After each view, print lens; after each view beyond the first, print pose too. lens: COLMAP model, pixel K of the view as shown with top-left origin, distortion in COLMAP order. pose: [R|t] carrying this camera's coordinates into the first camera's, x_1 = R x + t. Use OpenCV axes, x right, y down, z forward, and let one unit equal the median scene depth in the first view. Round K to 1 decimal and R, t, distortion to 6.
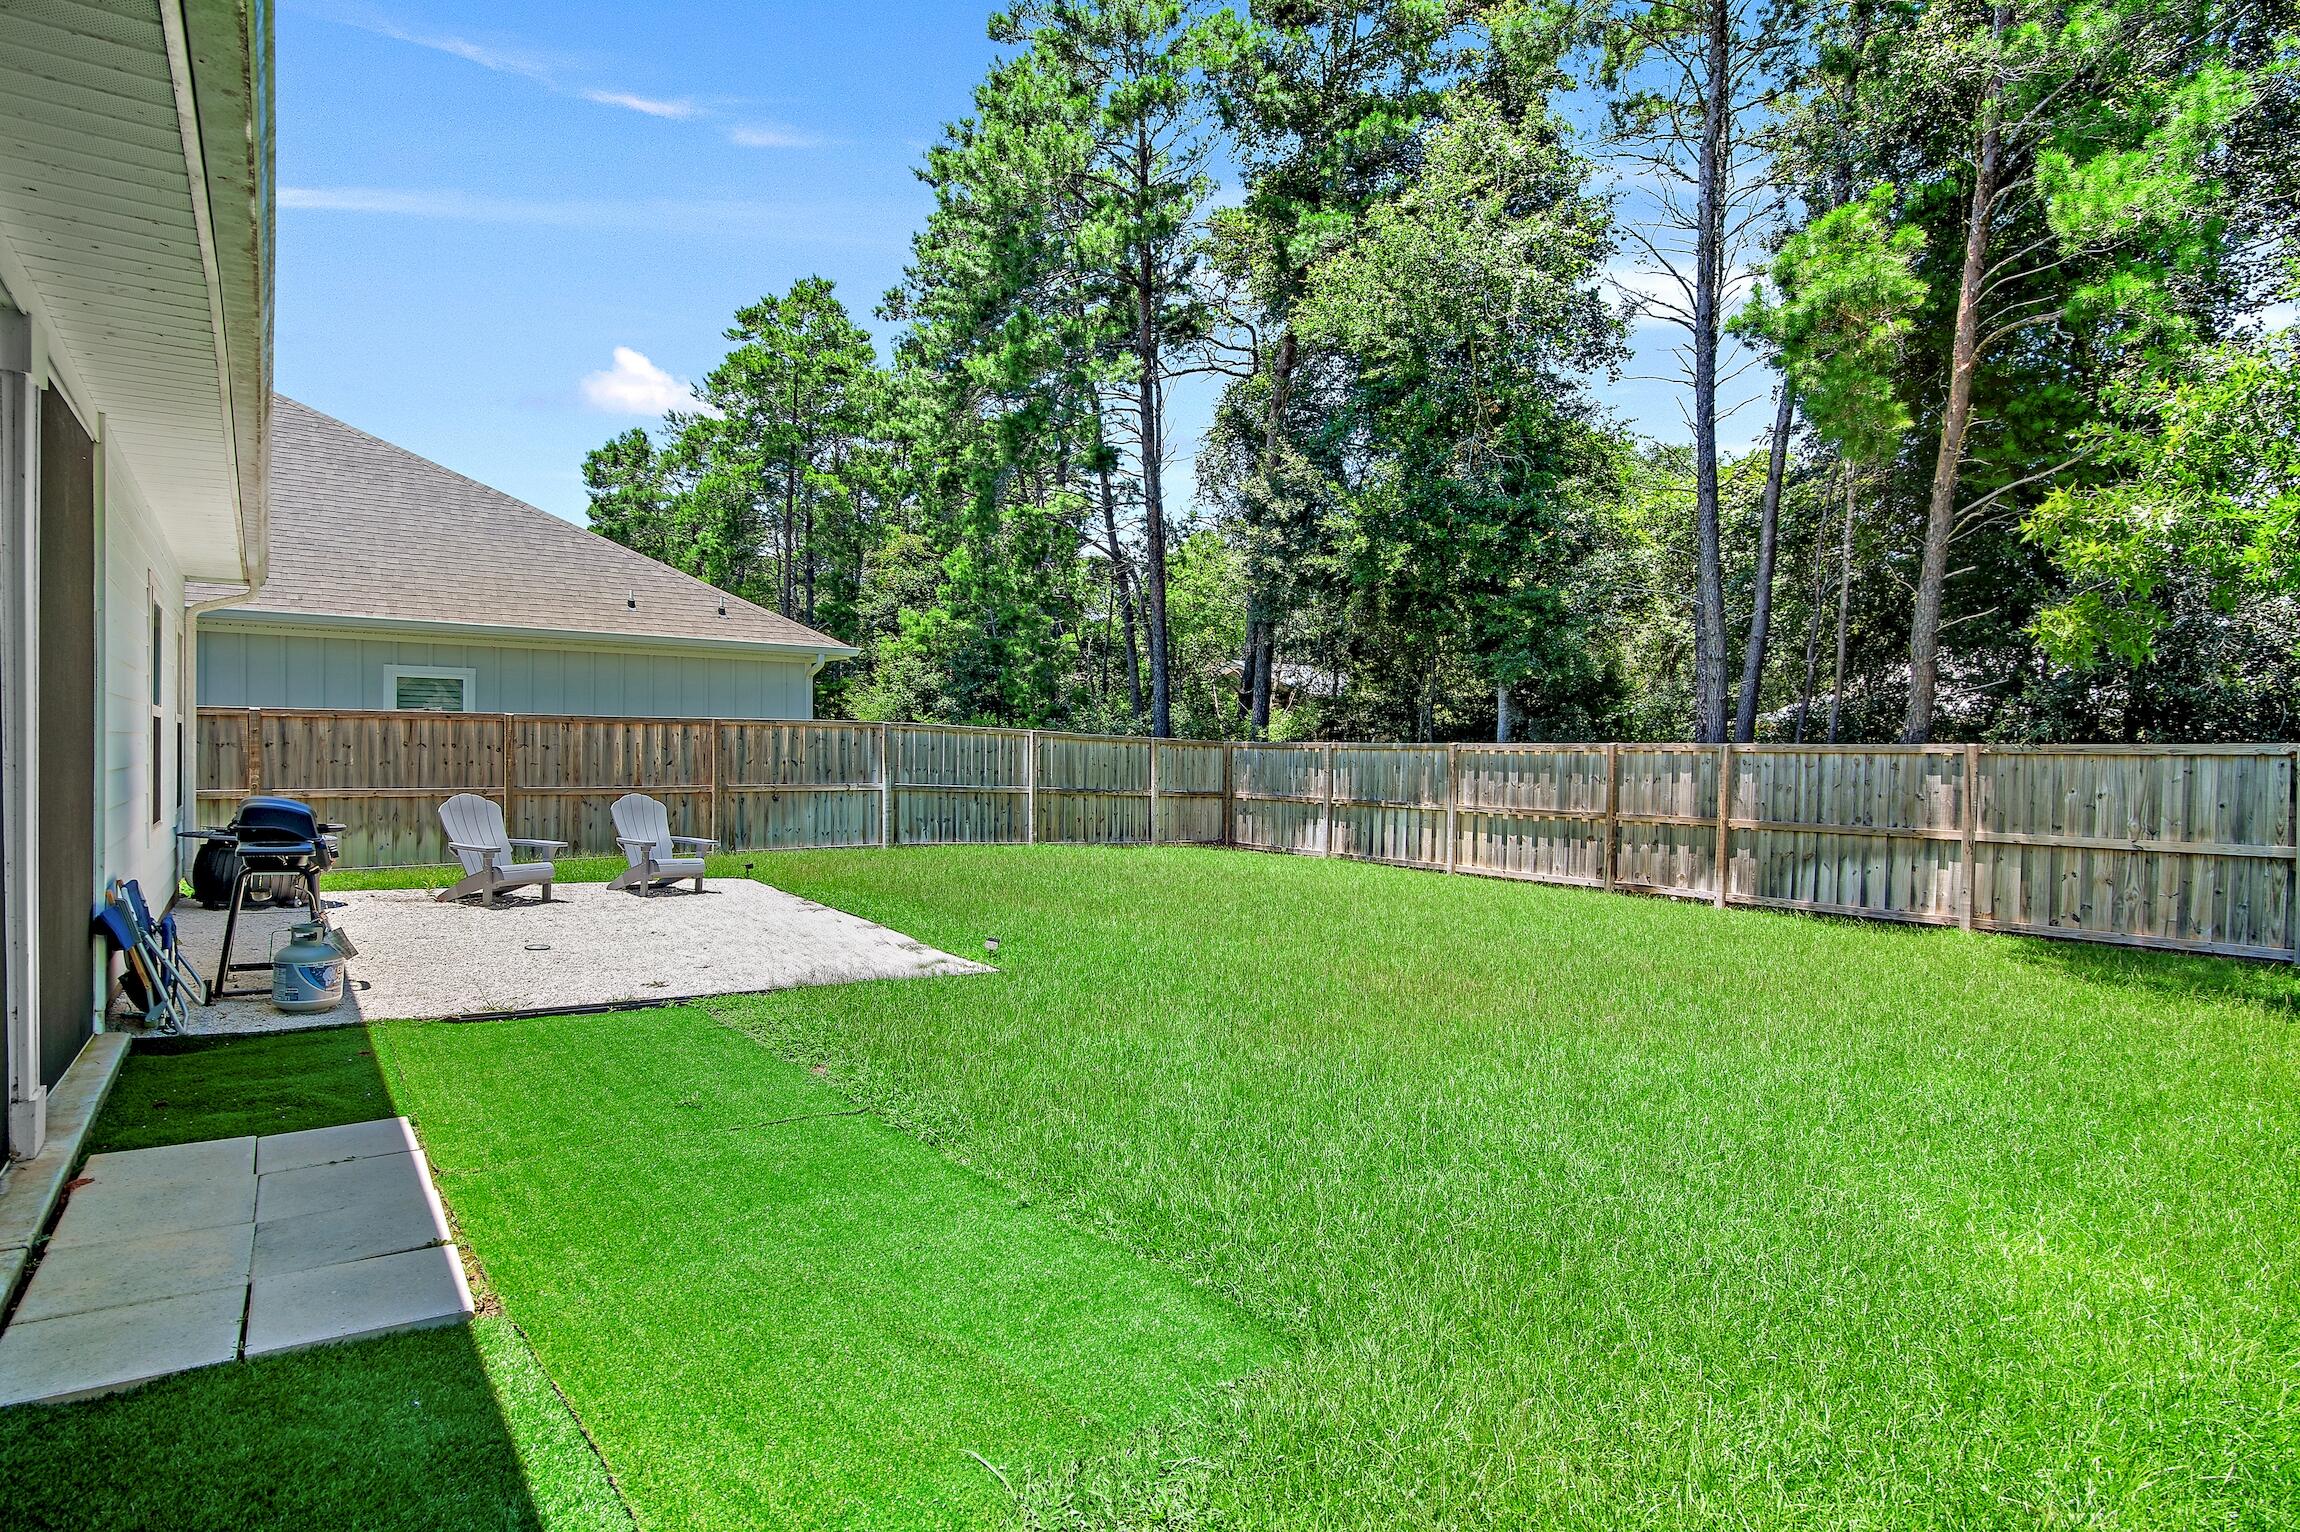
lens RADIAL K [[1174.8, 0, 1150.0], [0, 1174.8, 766.0], [0, 0, 1]] dist [-0.006058, -0.000399]
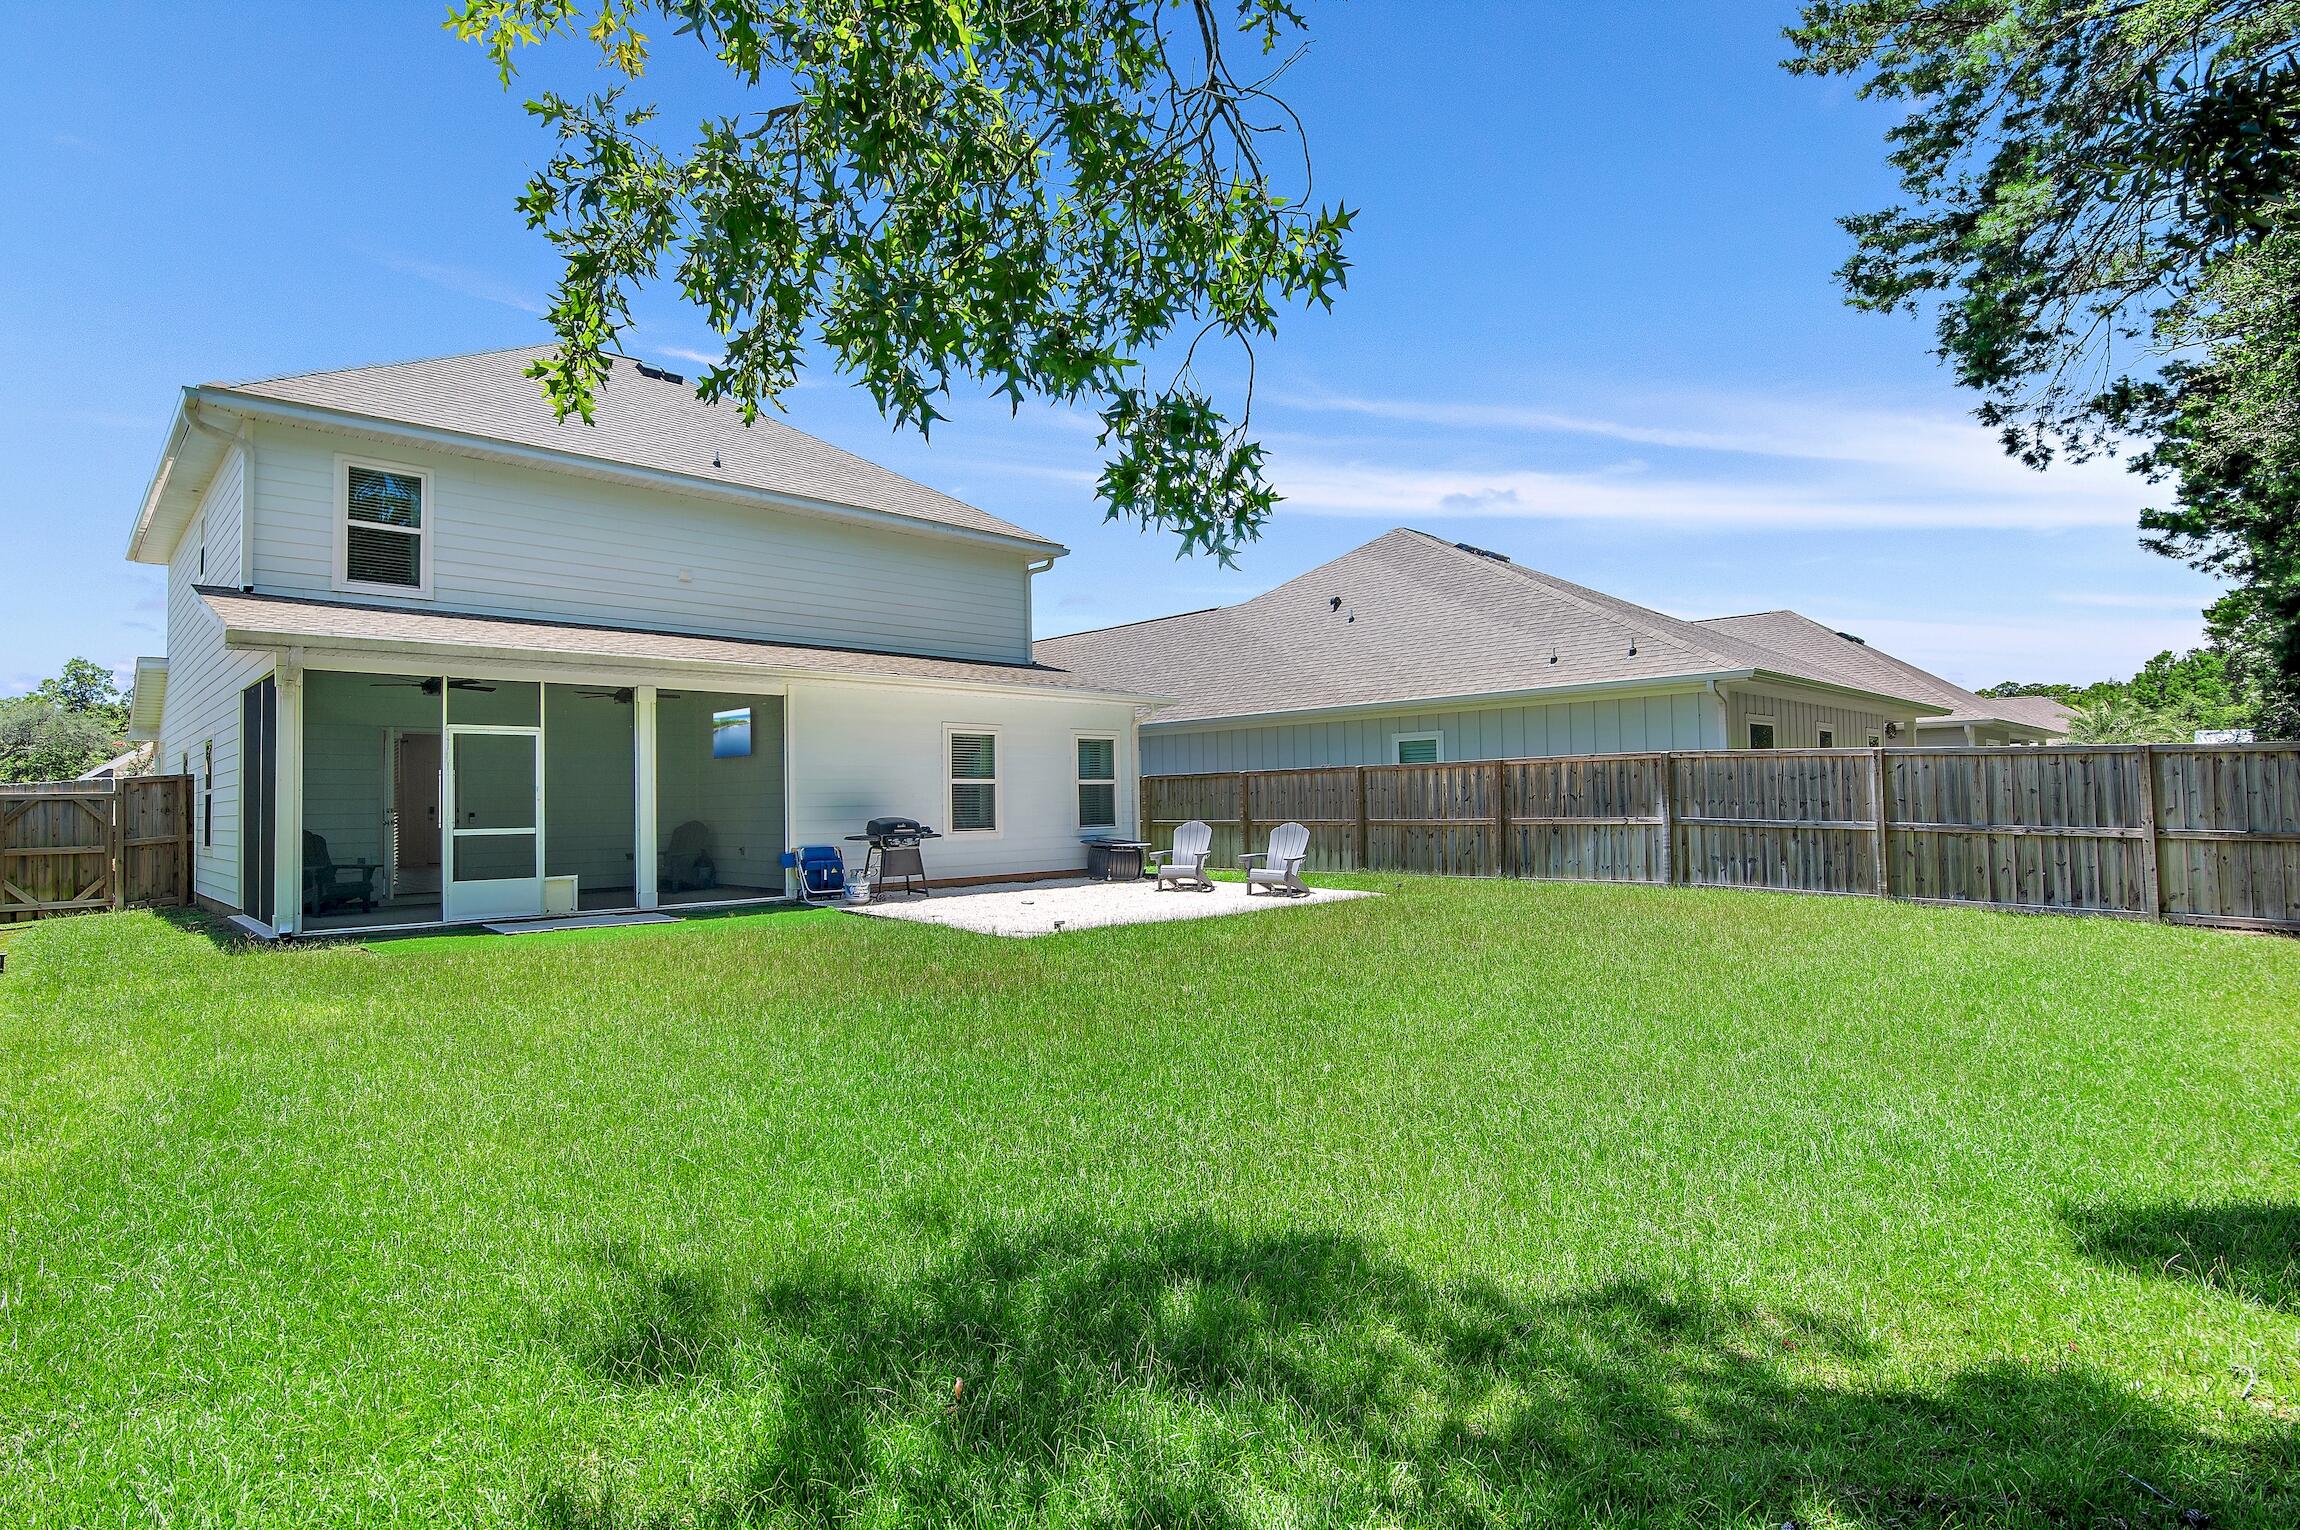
lens RADIAL K [[1174.8, 0, 1150.0], [0, 1174.8, 765.0], [0, 0, 1]] dist [-0.006058, -0.000399]
pose [[0.111039, -0.039840, -0.993017, 0.723290], [0.005622, 0.999205, -0.039460, 0.008343], [0.993800, -0.001201, 0.111175, 0.493748]]
